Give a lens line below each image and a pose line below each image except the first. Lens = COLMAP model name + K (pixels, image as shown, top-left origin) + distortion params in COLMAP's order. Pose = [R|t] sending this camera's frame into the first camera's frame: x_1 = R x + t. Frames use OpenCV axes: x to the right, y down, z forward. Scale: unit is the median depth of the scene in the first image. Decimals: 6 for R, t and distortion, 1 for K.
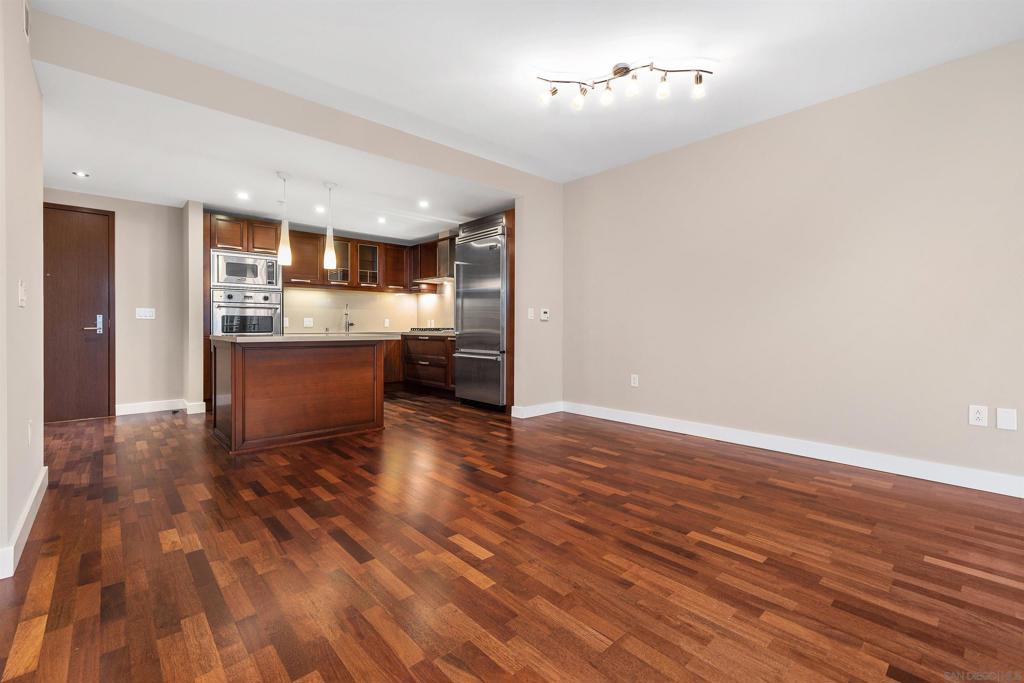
lens RADIAL K [[439.0, 0, 519.7], [0, 439.0, 333.9], [0, 0, 1]] dist [0.003959, -0.000018]
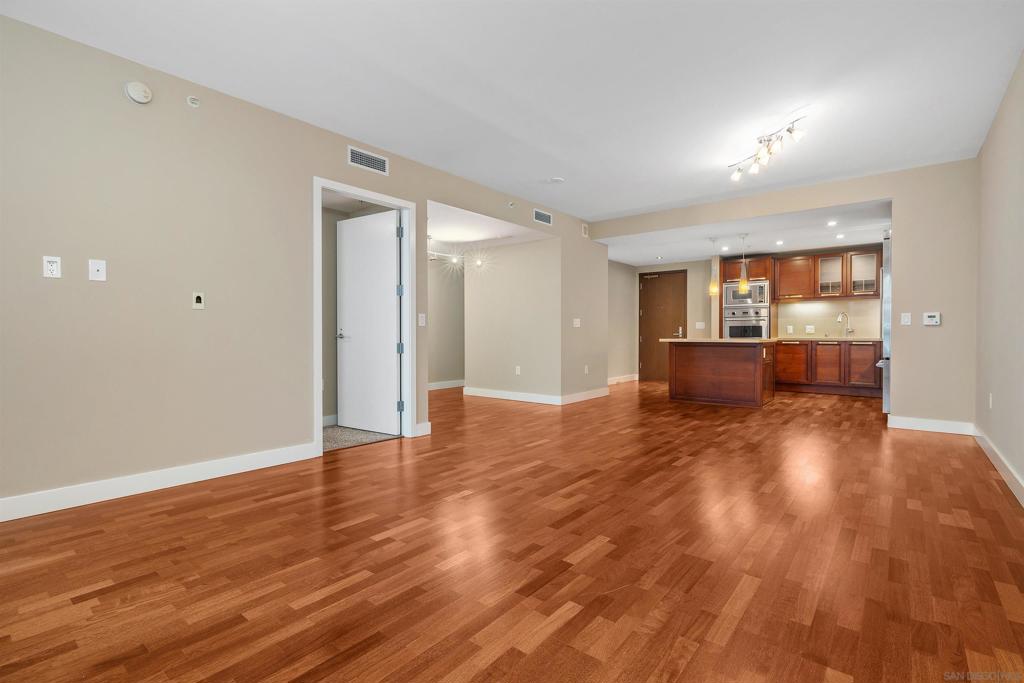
lens RADIAL K [[479.3, 0, 514.1], [0, 479.3, 338.7], [0, 0, 1]] dist [-0.009952, 0.000722]
pose [[0.133186, 0.007801, -0.991060, 0.928620], [-0.014526, 0.999877, 0.005918, 0.002718], [0.990985, 0.013608, 0.133282, 0.047709]]
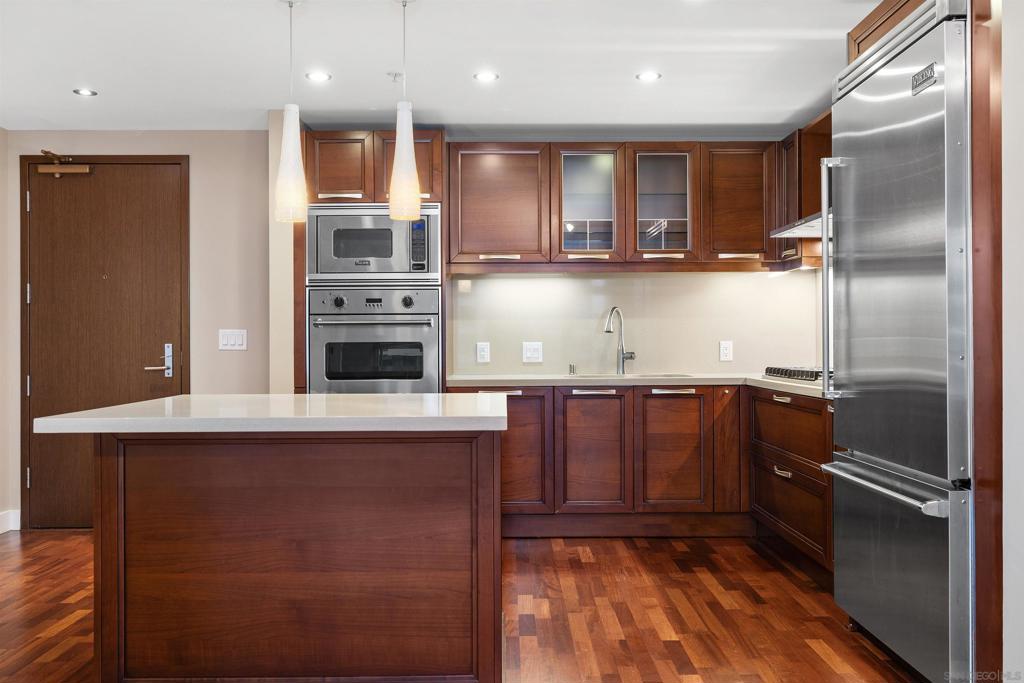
lens RADIAL K [[881.2, 0, 522.9], [0, 881.2, 342.2], [0, 0, 1]] dist [-0.010159, -0.008427]
pose [[0.742079, -0.005396, -0.670291, 0.118807], [-0.004267, 0.999909, -0.012774, -0.033858], [0.670299, 0.012340, 0.741989, 0.477825]]
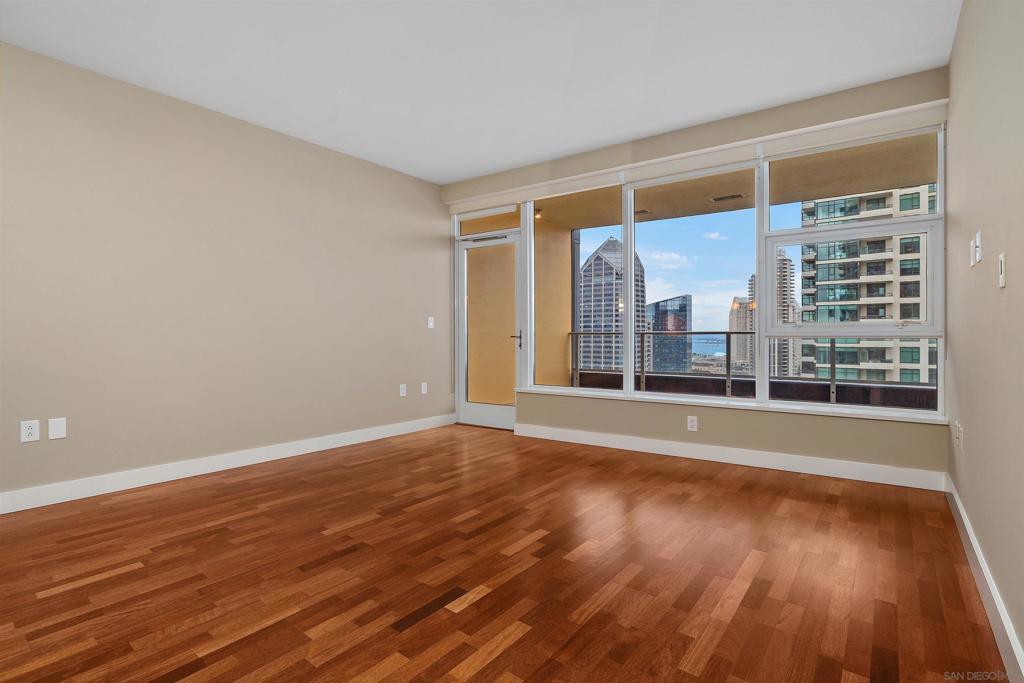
lens RADIAL K [[479.3, 0, 521.4], [0, 479.3, 336.5], [0, 0, 1]] dist [-0.009952, 0.000722]
pose [[-0.151456, -0.007157, 0.988438, -0.076158], [0.017501, 0.999798, 0.009921, -0.004107], [-0.988309, 0.018802, -0.151300, 0.072757]]
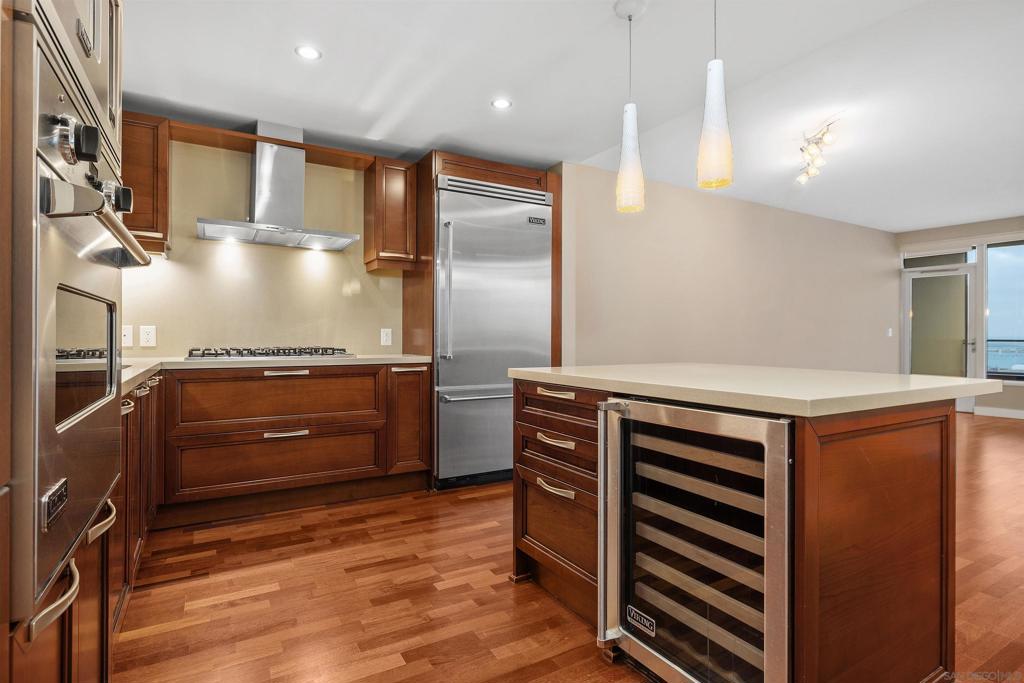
lens RADIAL K [[519.4, 0, 513.5], [0, 519.4, 337.1], [0, 0, 1]] dist [0.000907, -0.001280]
pose [[0.221962, -0.002223, 0.975053, -0.850054], [0.012884, 0.999917, -0.000654, -0.028346], [-0.974970, 0.012708, 0.221972, 0.912844]]
